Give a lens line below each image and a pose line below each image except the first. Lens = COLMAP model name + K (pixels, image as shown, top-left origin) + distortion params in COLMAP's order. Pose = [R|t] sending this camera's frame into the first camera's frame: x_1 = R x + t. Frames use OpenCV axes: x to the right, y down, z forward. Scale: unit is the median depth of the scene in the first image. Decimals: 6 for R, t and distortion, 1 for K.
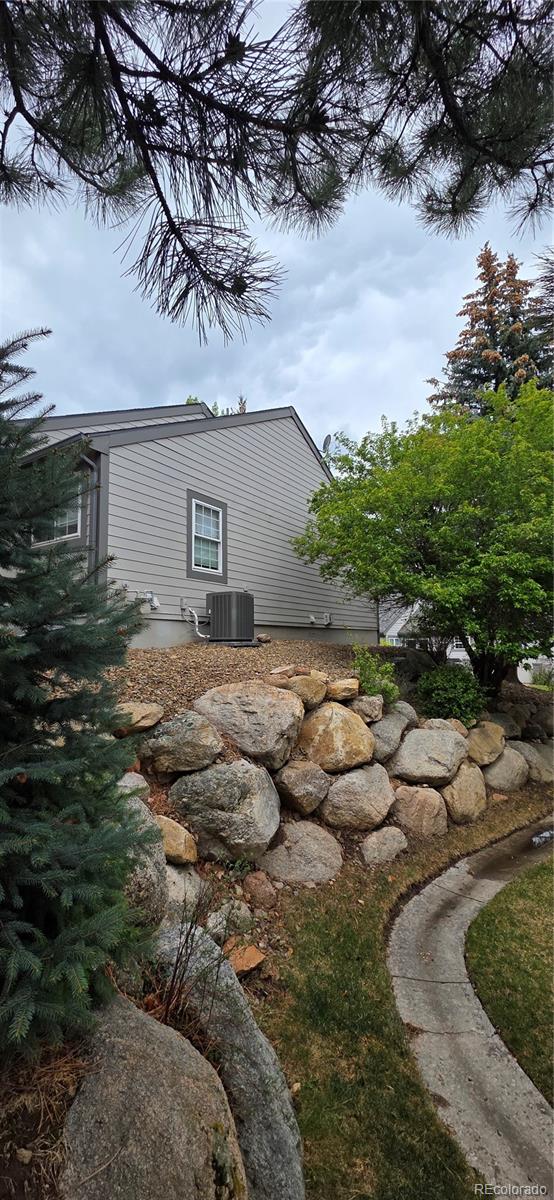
lens RADIAL K [[477.7, 0, 273.1], [0, 477.7, 598.7], [0, 0, 1]] dist [-0.000029, 0.000614]
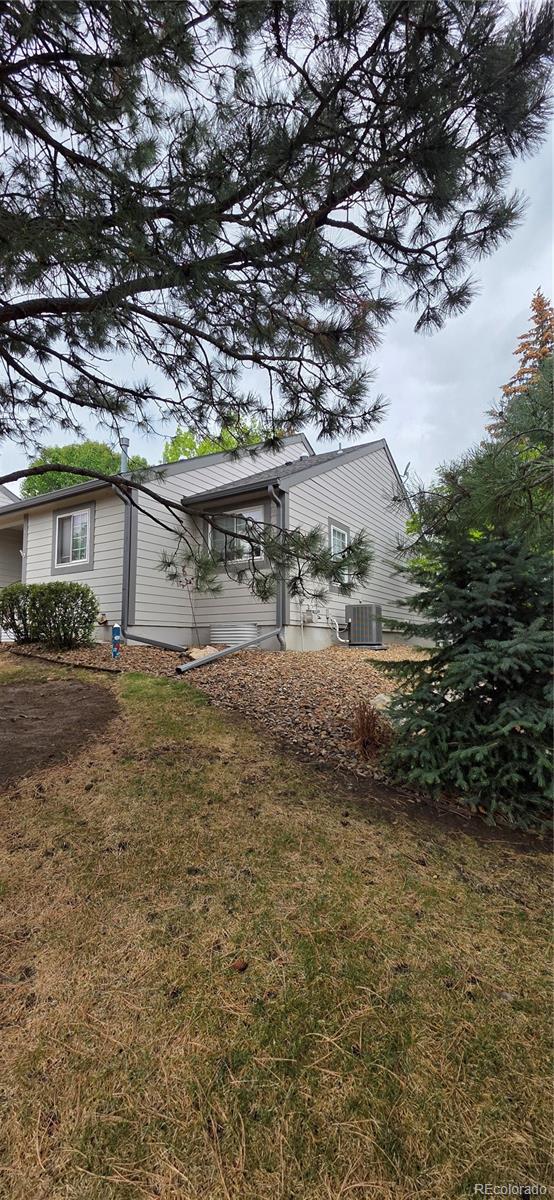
lens RADIAL K [[477.7, 0, 273.1], [0, 477.7, 598.7], [0, 0, 1]] dist [-0.000029, 0.000614]
pose [[0.999600, 0.013120, 0.025057, -0.238844], [-0.013262, 0.999897, 0.005507, -0.021101], [-0.024982, -0.005837, 0.999671, -0.130612]]
